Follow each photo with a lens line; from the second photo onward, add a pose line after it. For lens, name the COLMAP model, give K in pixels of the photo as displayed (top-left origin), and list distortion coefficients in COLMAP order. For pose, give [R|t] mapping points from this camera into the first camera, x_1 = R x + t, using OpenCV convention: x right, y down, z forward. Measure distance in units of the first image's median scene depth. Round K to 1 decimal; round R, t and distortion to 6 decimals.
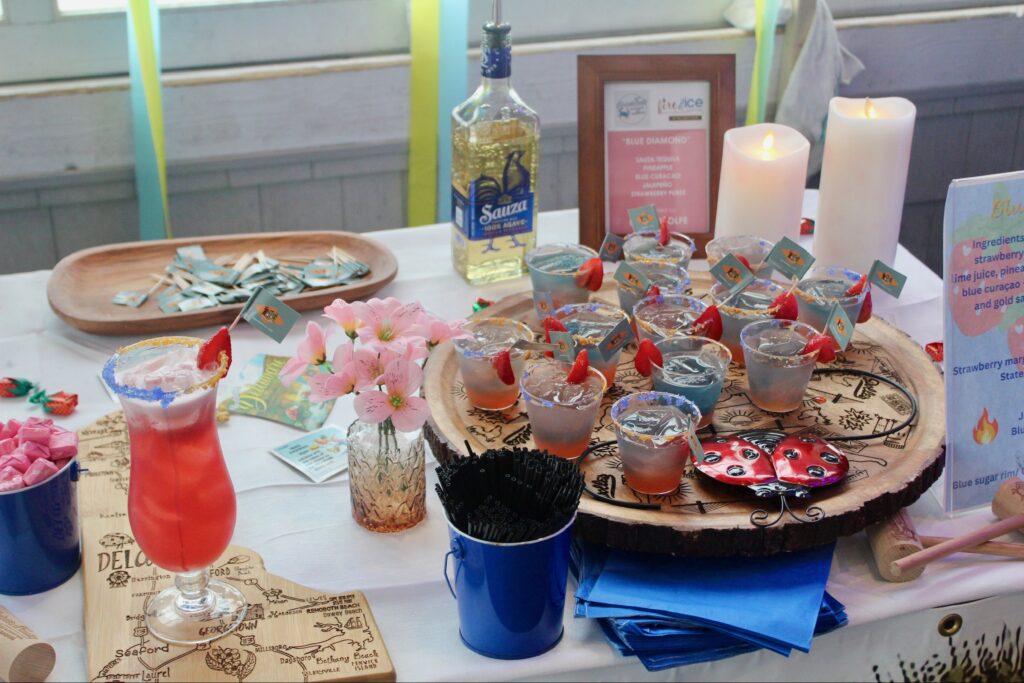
lens RADIAL K [[1627.7, 0, 511.6], [0, 1627.7, 342.2], [0, 0, 1]] dist [0.021625, 0.000000]
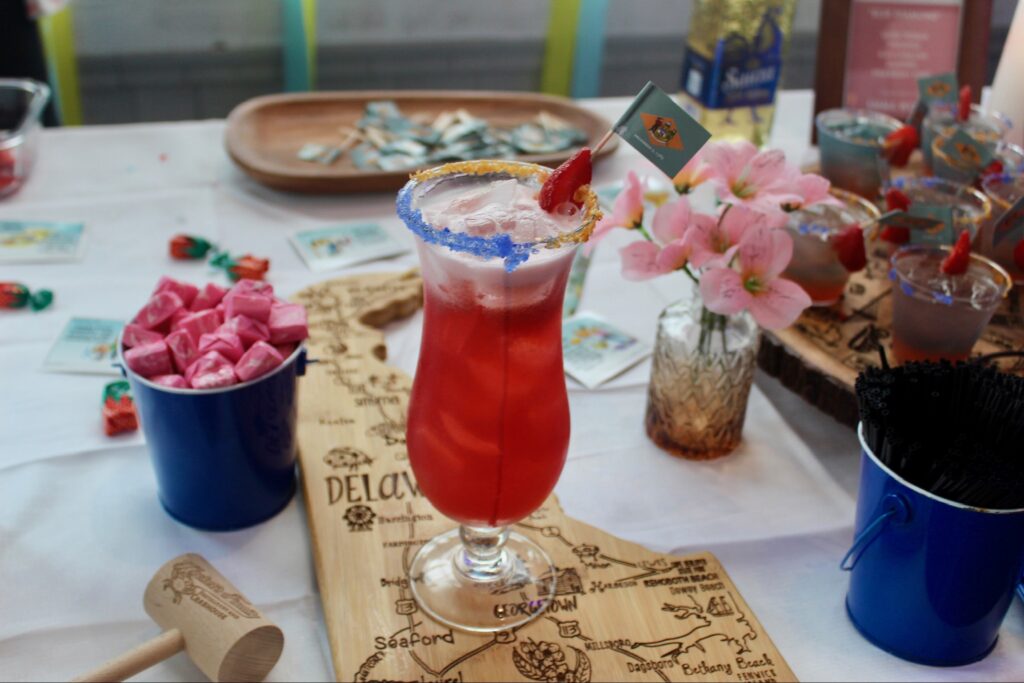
lens RADIAL K [[1178.4, 0, 512.5], [0, 1178.4, 336.6], [0, 0, 1]] dist [-0.068229, 0.000000]
pose [[0.998342, 0.048675, 0.030715, -0.201154], [-0.050575, 0.996640, 0.064423, 0.032848], [-0.027476, -0.065870, 0.997450, 0.516498]]
